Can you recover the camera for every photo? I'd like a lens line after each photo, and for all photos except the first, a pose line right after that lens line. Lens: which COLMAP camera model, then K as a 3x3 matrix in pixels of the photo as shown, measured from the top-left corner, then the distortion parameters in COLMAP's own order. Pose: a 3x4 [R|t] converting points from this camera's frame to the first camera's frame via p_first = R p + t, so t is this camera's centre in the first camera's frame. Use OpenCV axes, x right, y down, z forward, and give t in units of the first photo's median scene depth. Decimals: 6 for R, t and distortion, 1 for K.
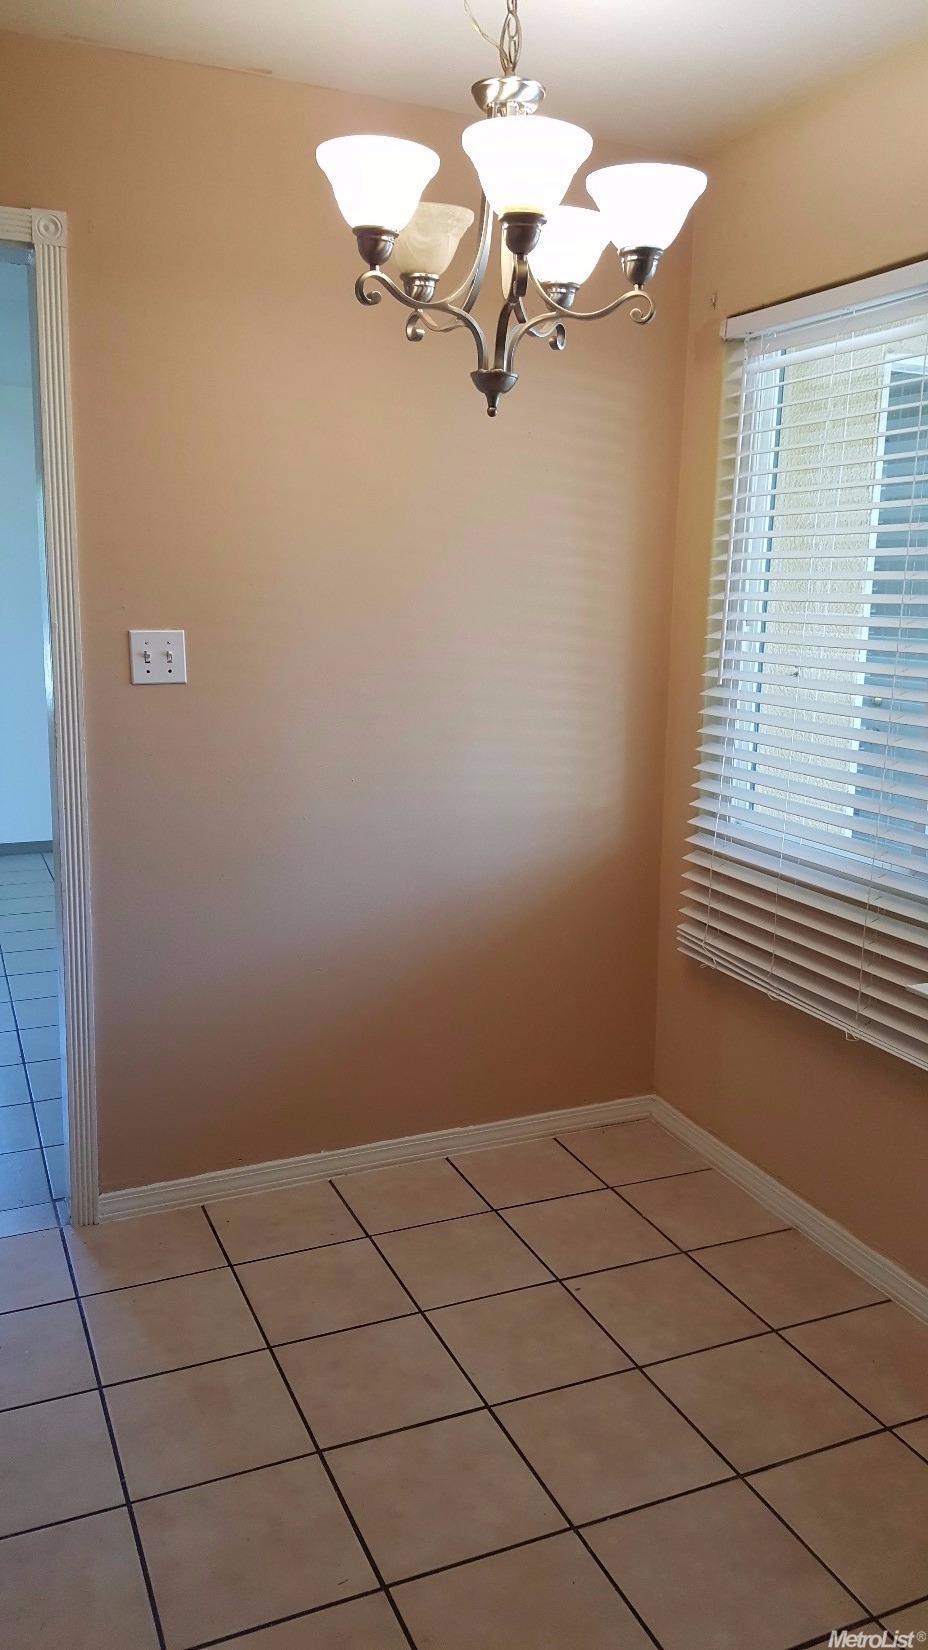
lens RADIAL K [[1216.6, 0, 456.0], [0, 1216.6, 817.4], [0, 0, 1]] dist [0.032028, -0.005361]
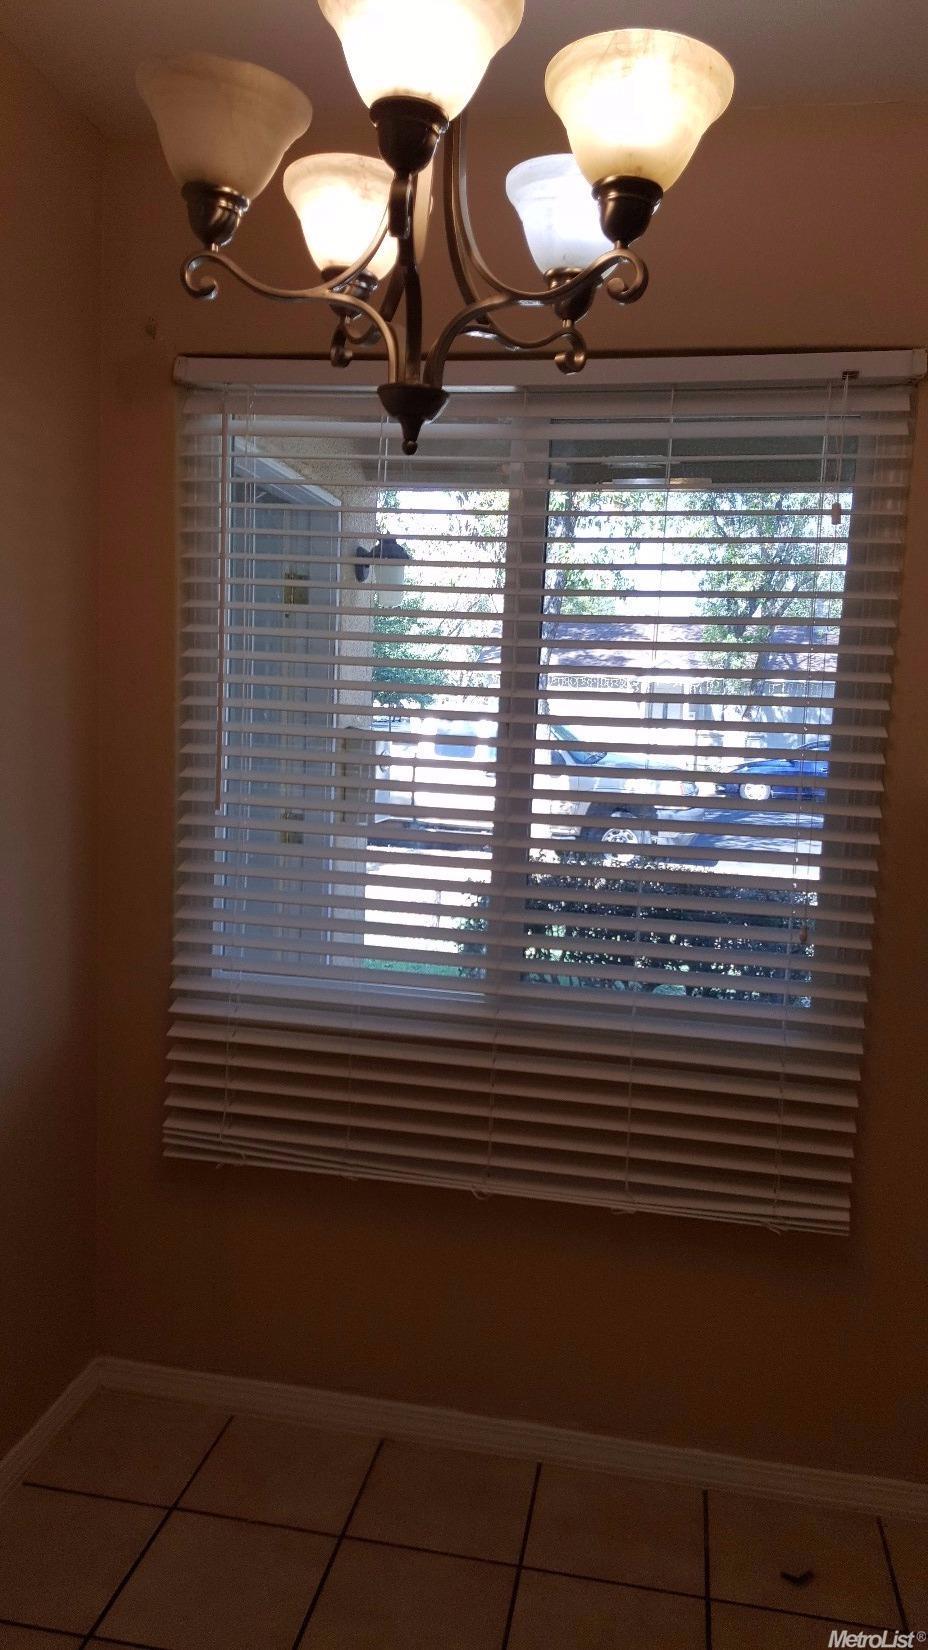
lens RADIAL K [[1216.6, 0, 462.5], [0, 1216.6, 838.2], [0, 0, 1]] dist [0.032028, -0.005361]
pose [[0.554842, -0.077408, 0.828347, -0.362077], [0.114725, 0.993269, 0.015975, -0.086109], [-0.824007, 0.086168, 0.559988, 0.426648]]
